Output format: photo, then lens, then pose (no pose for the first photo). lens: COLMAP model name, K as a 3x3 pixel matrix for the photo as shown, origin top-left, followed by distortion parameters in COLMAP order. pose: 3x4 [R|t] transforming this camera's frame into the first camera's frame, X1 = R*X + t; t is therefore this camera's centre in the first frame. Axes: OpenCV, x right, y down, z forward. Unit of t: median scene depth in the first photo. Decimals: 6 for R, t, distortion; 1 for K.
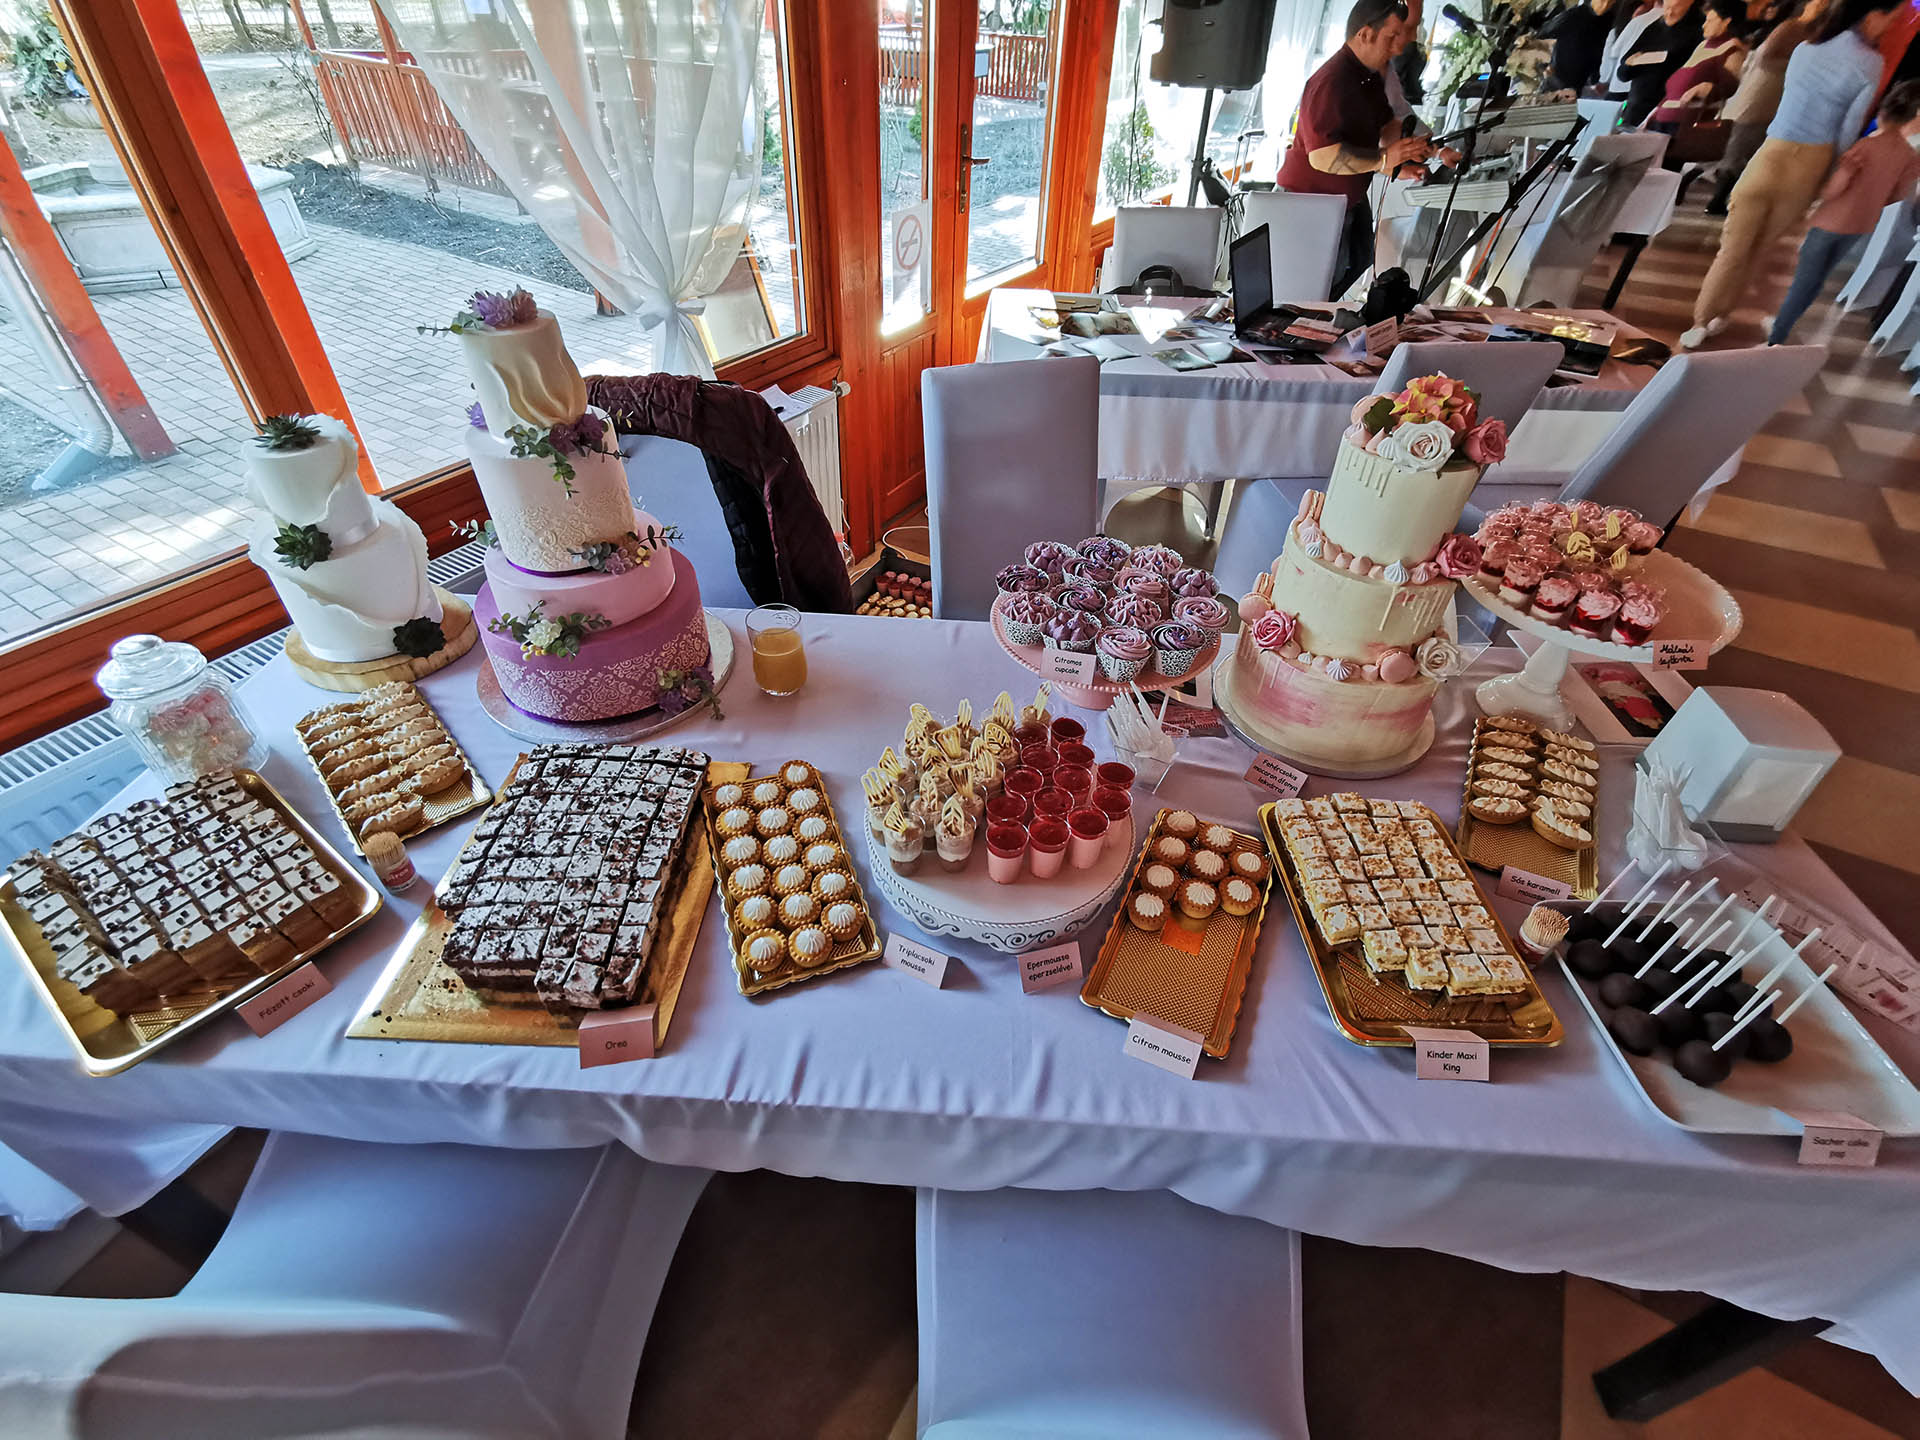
lens RADIAL K [[885.5, 0, 960.0], [0, 885.5, 720.0], [0, 0, 1]] dist [0.007682, 0.001456]
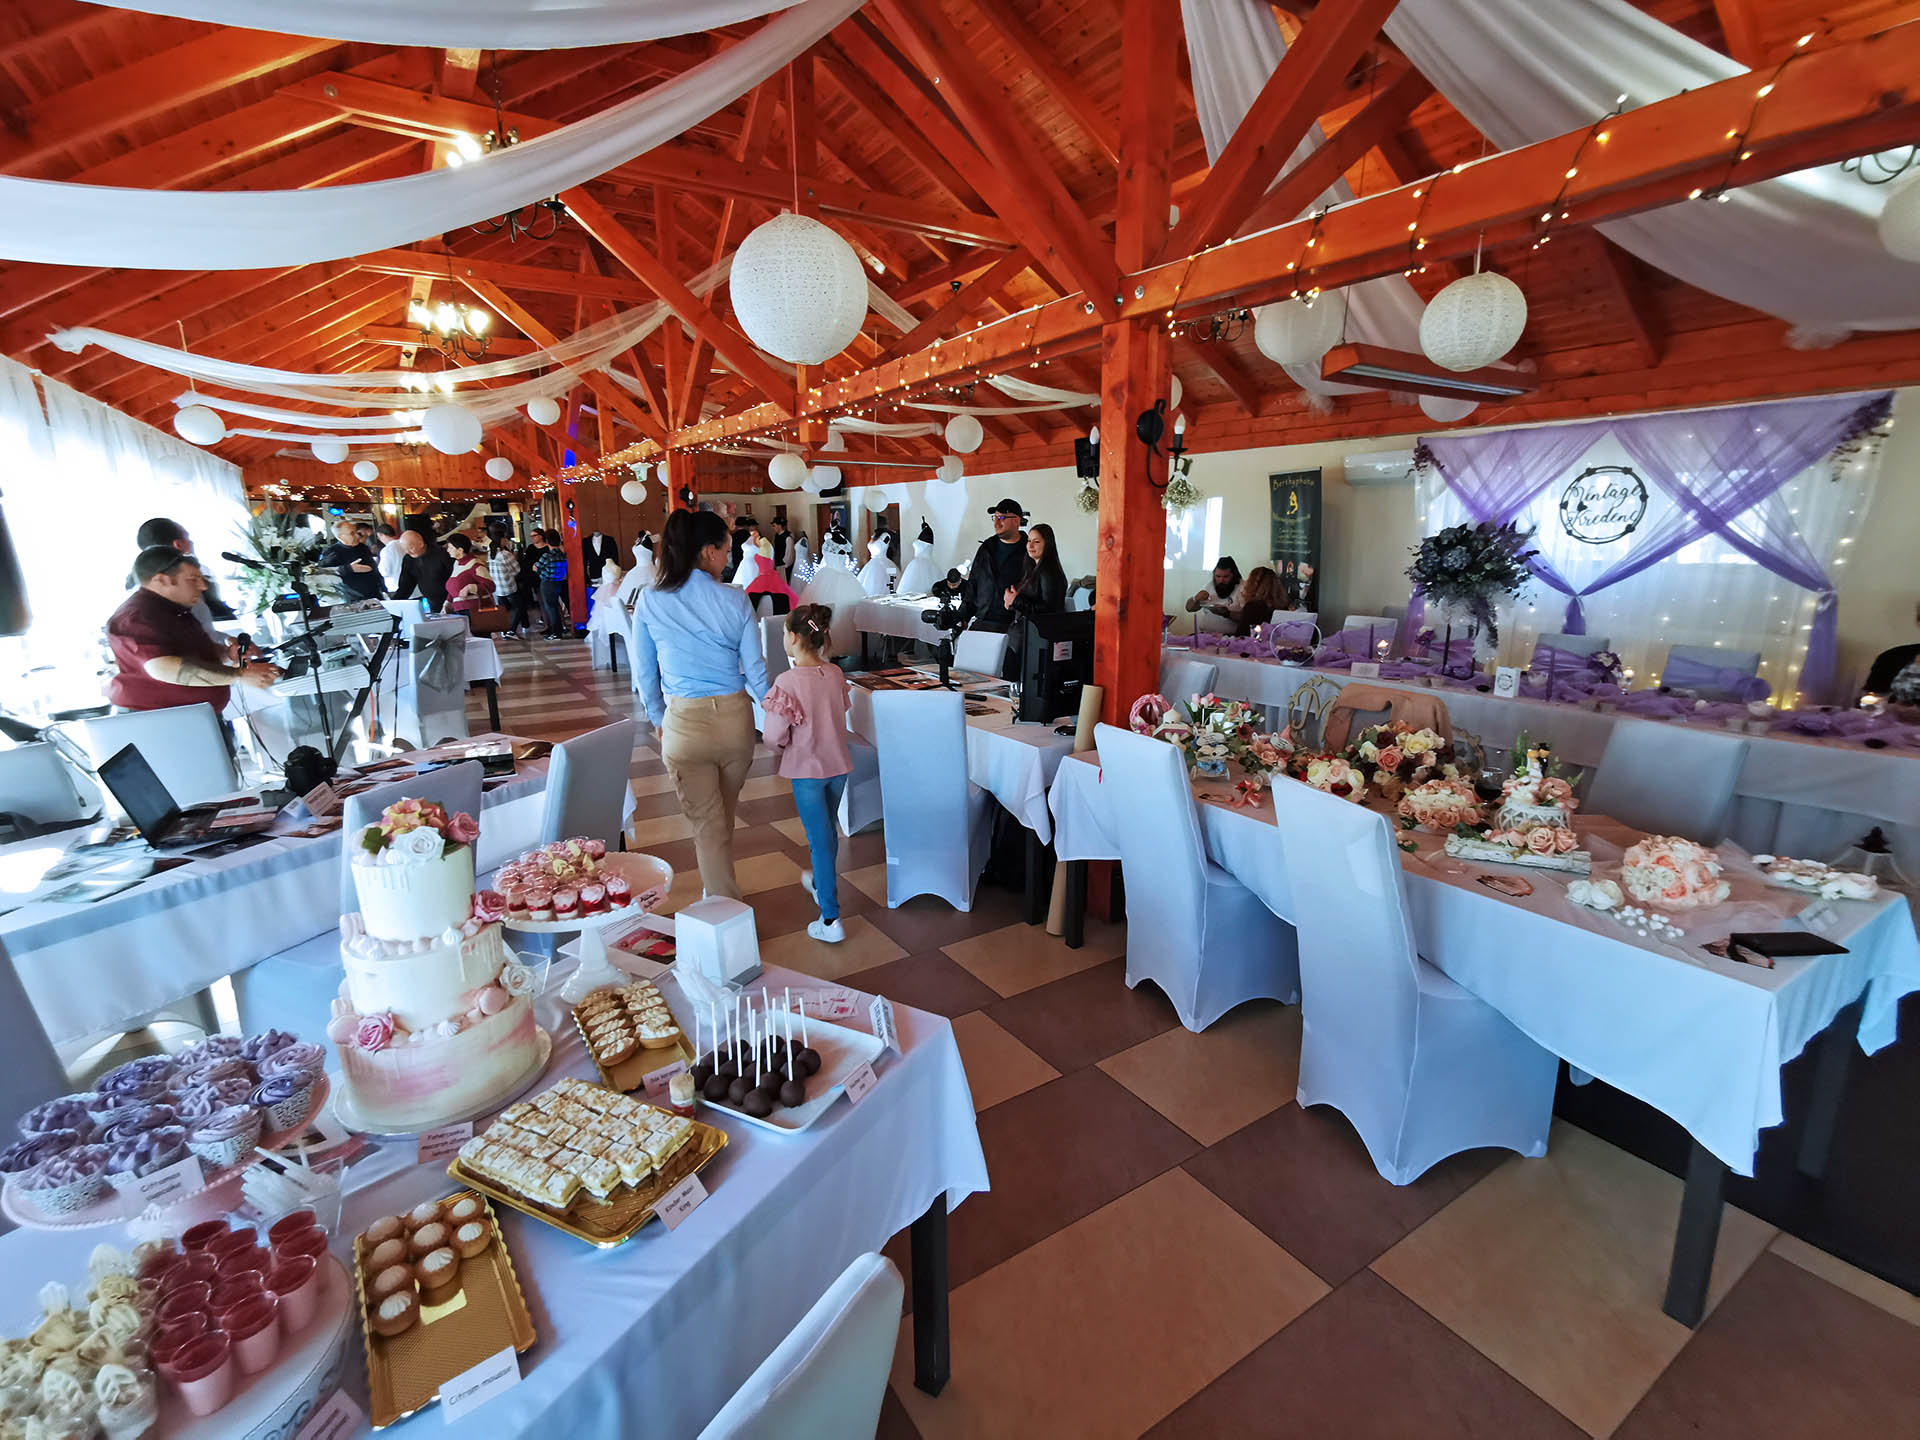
lens RADIAL K [[885.5, 0, 960.0], [0, 885.5, 720.0], [0, 0, 1]] dist [0.007682, 0.001456]
pose [[0.455748, -0.229978, 0.859886, -0.194639], [0.589212, 0.802039, -0.097782, 0.134743], [-0.667175, 0.551220, 0.501034, -0.288123]]
